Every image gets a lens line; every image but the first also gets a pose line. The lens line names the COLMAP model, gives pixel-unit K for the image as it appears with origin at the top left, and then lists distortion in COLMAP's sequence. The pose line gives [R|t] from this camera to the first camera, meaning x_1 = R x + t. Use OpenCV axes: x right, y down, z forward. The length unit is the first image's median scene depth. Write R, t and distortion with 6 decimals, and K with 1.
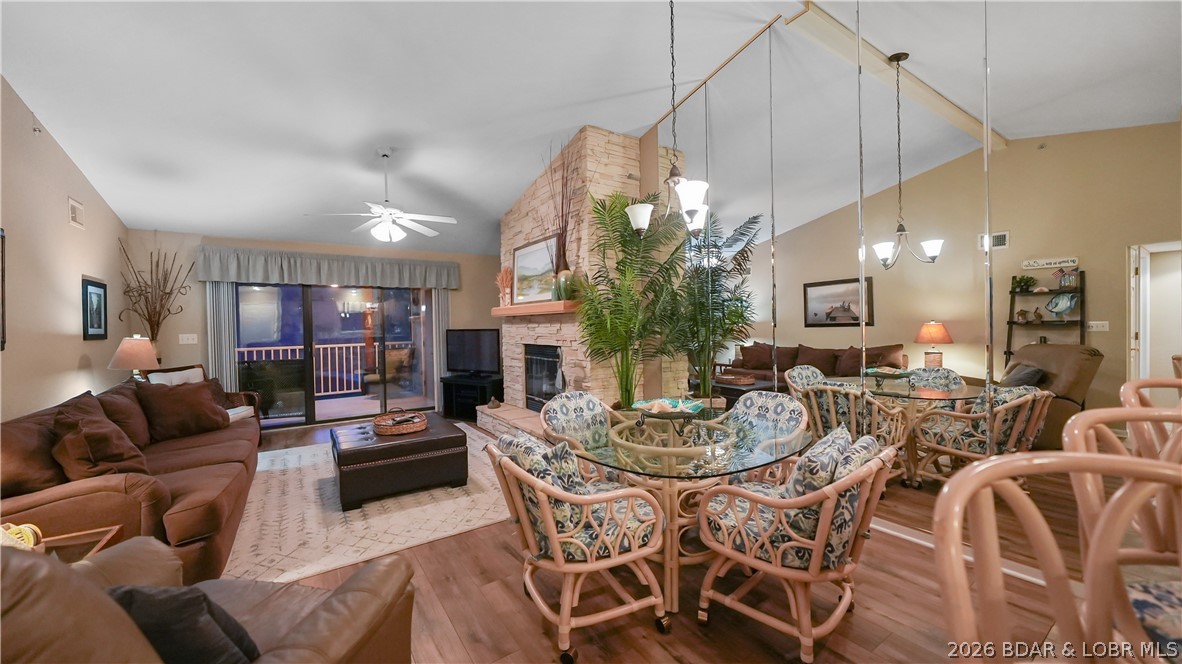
lens RADIAL K [[441.1, 0, 592.2], [0, 441.1, 327.2], [0, 0, 1]] dist [-0.002025, 0.000118]
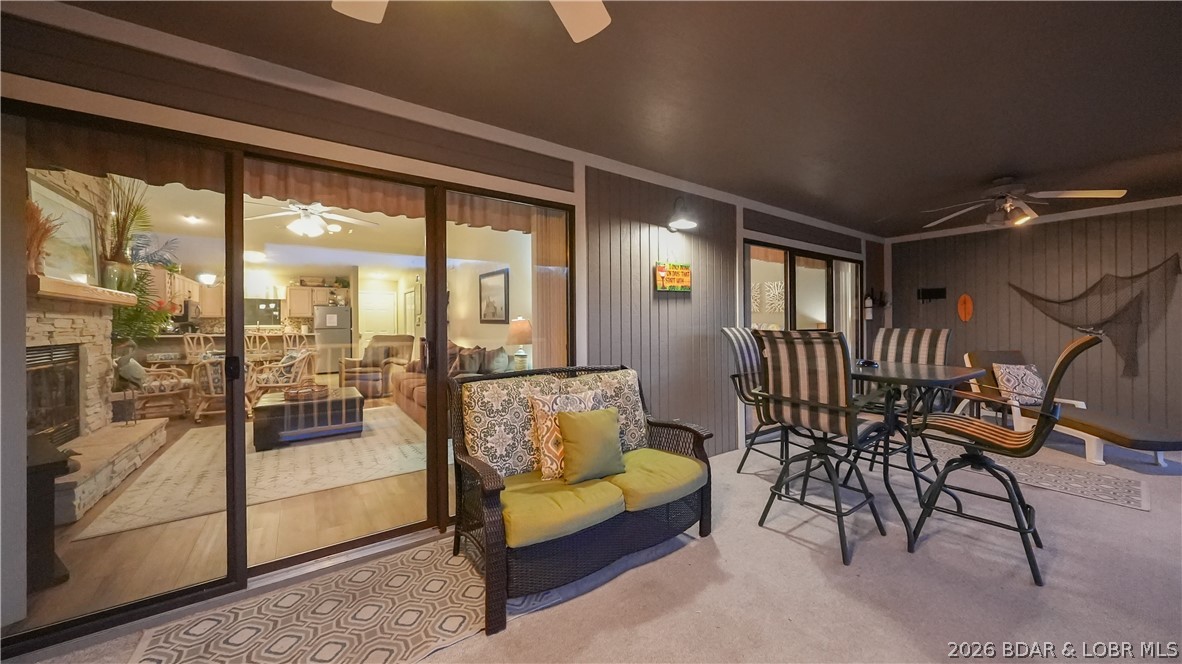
lens RADIAL K [[408.5, 0, 590.0], [0, 408.5, 325.7], [0, 0, 1]] dist [-0.000833, 0.000028]
pose [[-0.999326, 0.027575, -0.024218, -1.040309], [0.027272, 0.999547, 0.012753, 0.028410], [0.024559, 0.012084, -0.999625, 1.862580]]
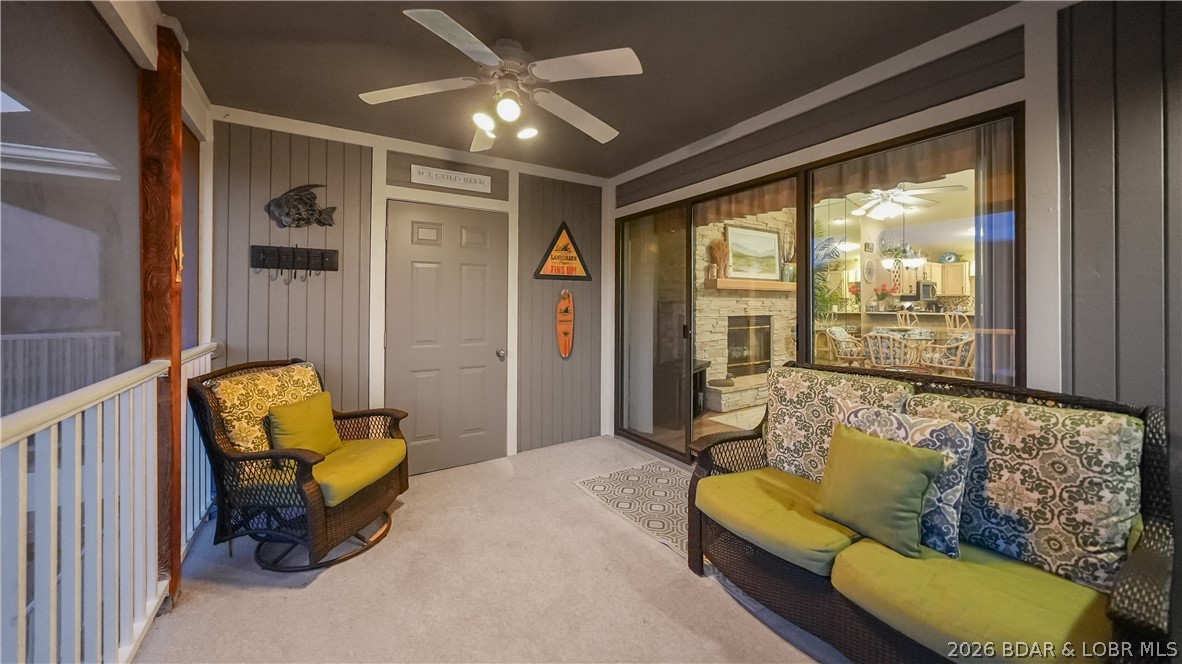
lens RADIAL K [[422.3, 0, 593.0], [0, 422.3, 300.5], [0, 0, 1]] dist [-0.000086, 0.000015]
pose [[0.017455, 0.028490, 0.999442, -1.417882], [0.007979, 0.999558, -0.028632, 0.032120], [-0.999816, 0.008474, 0.017220, 1.590178]]
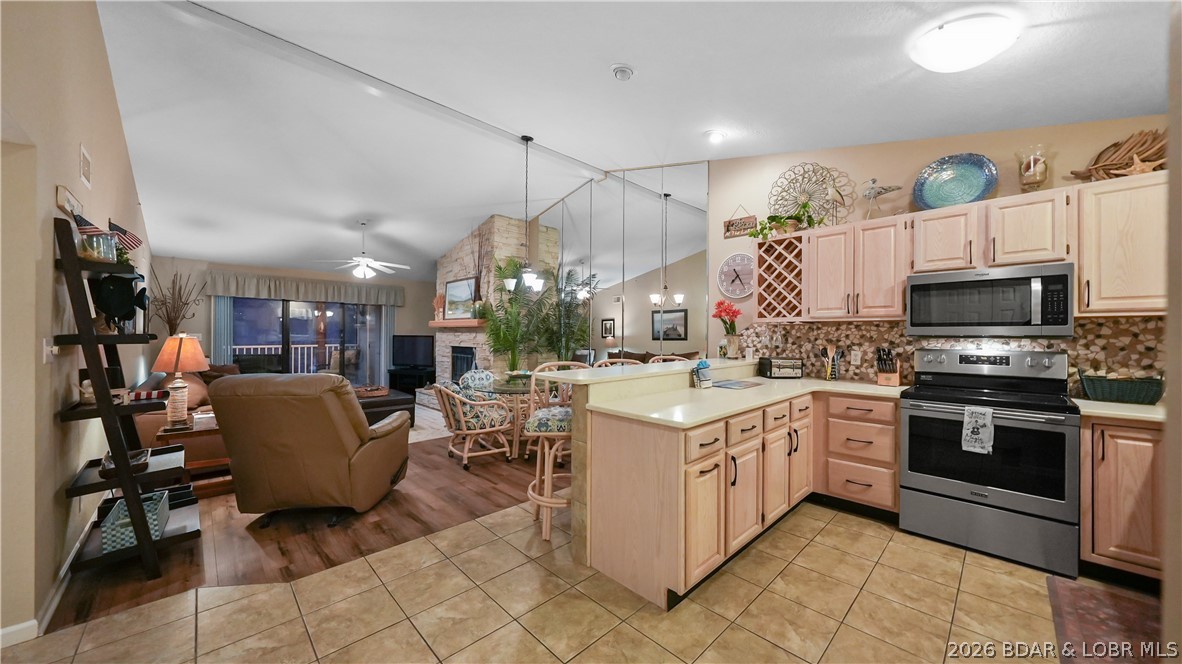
lens RADIAL K [[406.2, 0, 594.3], [0, 406.2, 334.8], [0, 0, 1]] dist [-0.004837, 0.000390]
pose [[0.982715, 0.026487, 0.183218, 0.081712], [-0.024840, 0.999628, -0.011277, 0.003777], [-0.183448, 0.006530, 0.983008, -0.532741]]
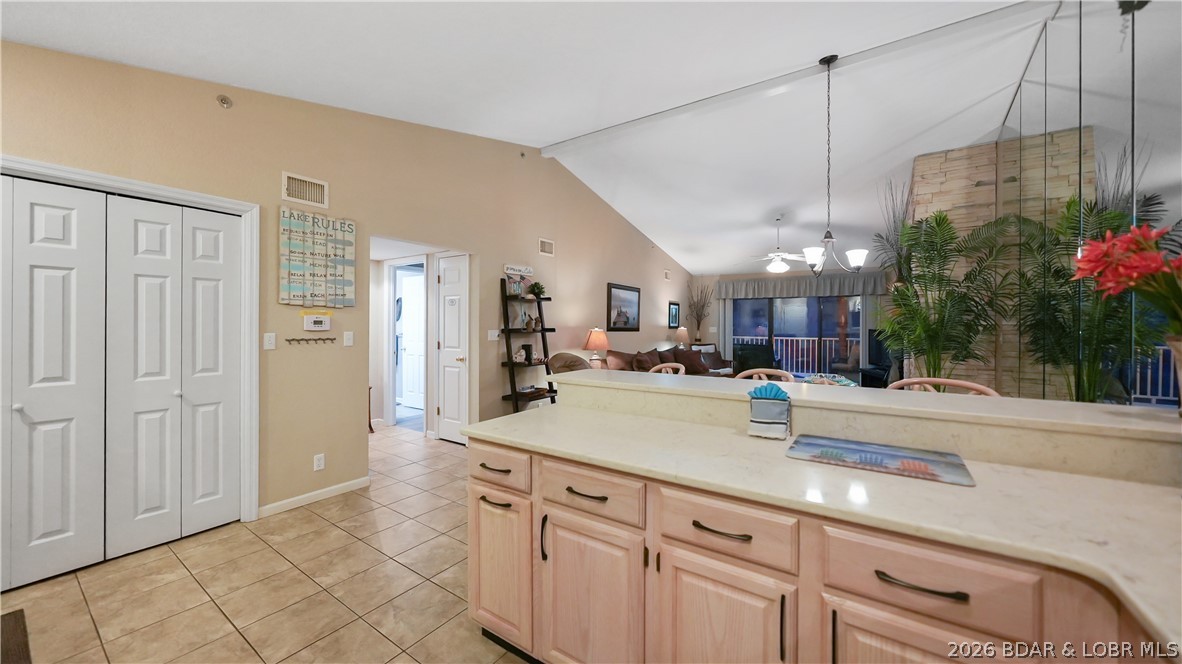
lens RADIAL K [[420.9, 0, 593.0], [0, 420.9, 324.5], [0, 0, 1]] dist [-0.000689, 0.000030]
pose [[0.370499, 0.022868, -0.928551, 0.660624], [-0.018457, 0.999681, 0.017255, -0.019761], [0.928650, 0.010745, 0.370803, -0.175471]]
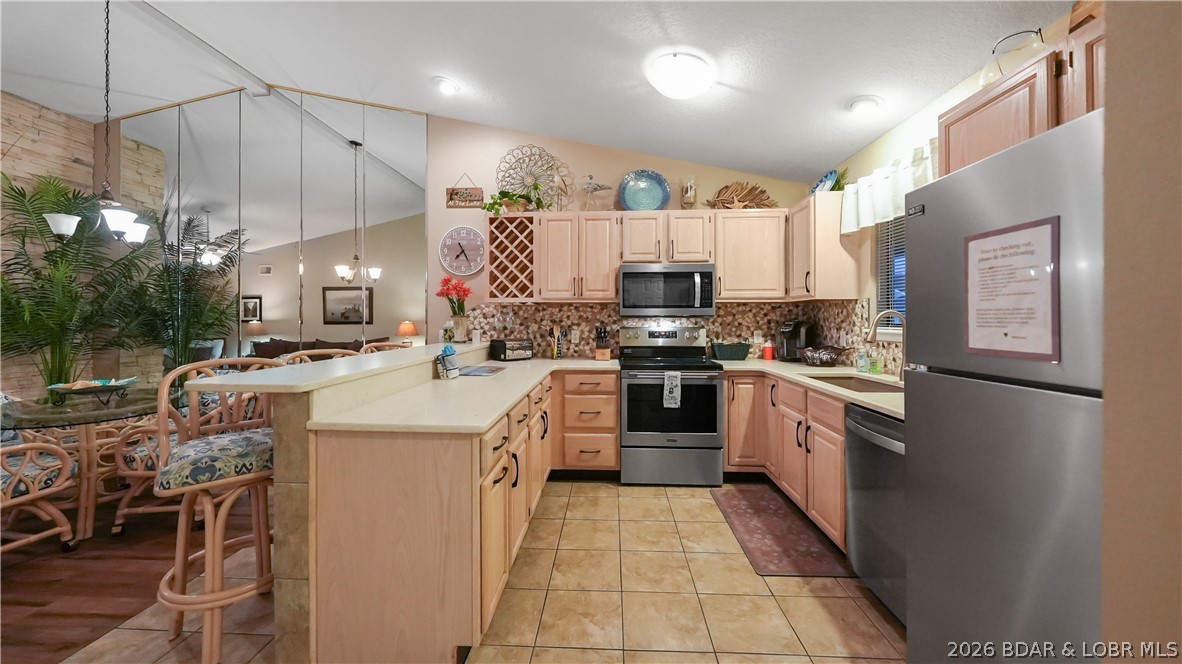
lens RADIAL K [[421.7, 0, 589.6], [0, 421.7, 318.9], [0, 0, 1]] dist [-0.001662, 0.000319]
pose [[0.600140, 0.021176, 0.799615, 0.031163], [-0.006625, 0.999747, -0.021503, 0.008384], [-0.799868, 0.007607, 0.600128, -0.413978]]
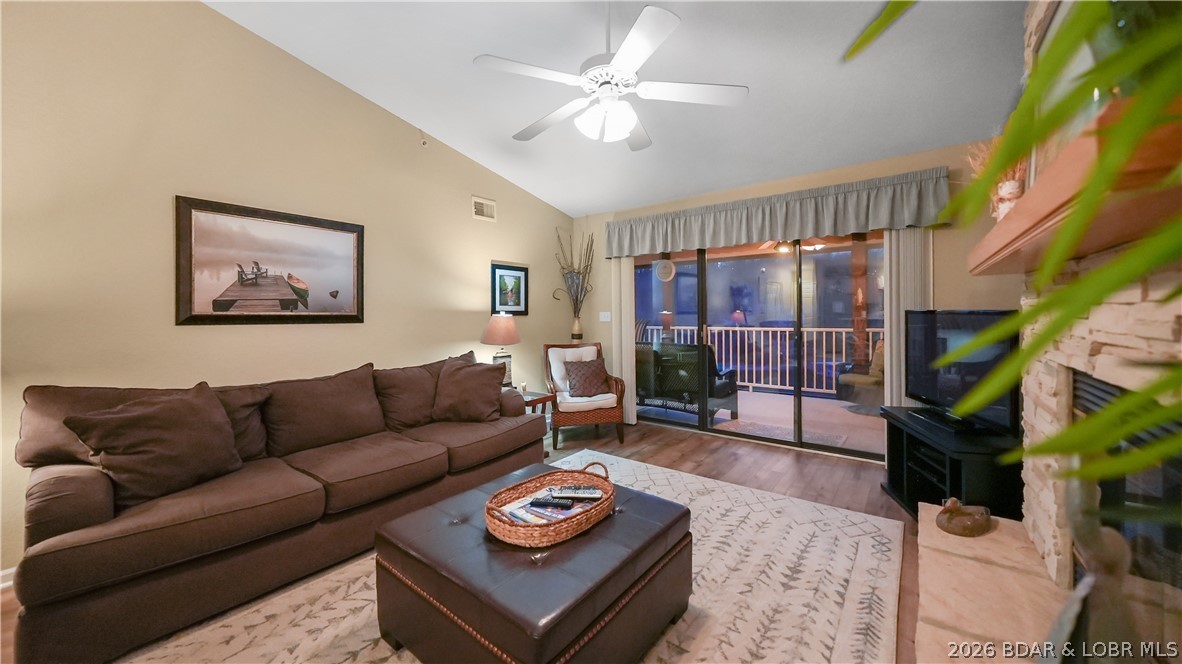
lens RADIAL K [[425.1, 0, 591.0], [0, 425.1, 315.4], [0, 0, 1]] dist [-0.000303, 0.000001]
pose [[0.311259, 0.022990, -0.950047, 0.010757], [-0.002753, 0.999725, 0.023290, 0.001427], [0.950321, -0.004634, 0.311237, 0.762915]]
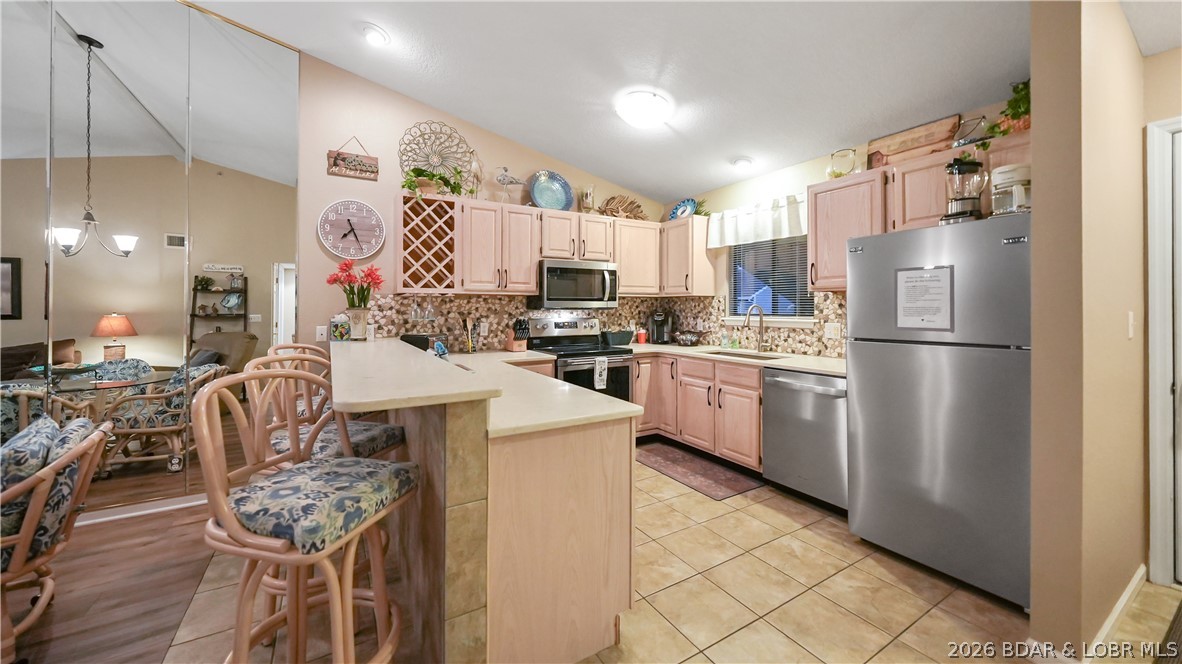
lens RADIAL K [[428.7, 0, 582.1], [0, 428.7, 307.6], [0, 0, 1]] dist [-0.001413, -0.000002]
pose [[0.062346, 0.022543, 0.997800, -0.139638], [0.008055, 0.999701, -0.023089, 0.004464], [-0.998022, 0.009477, 0.062146, -0.116710]]
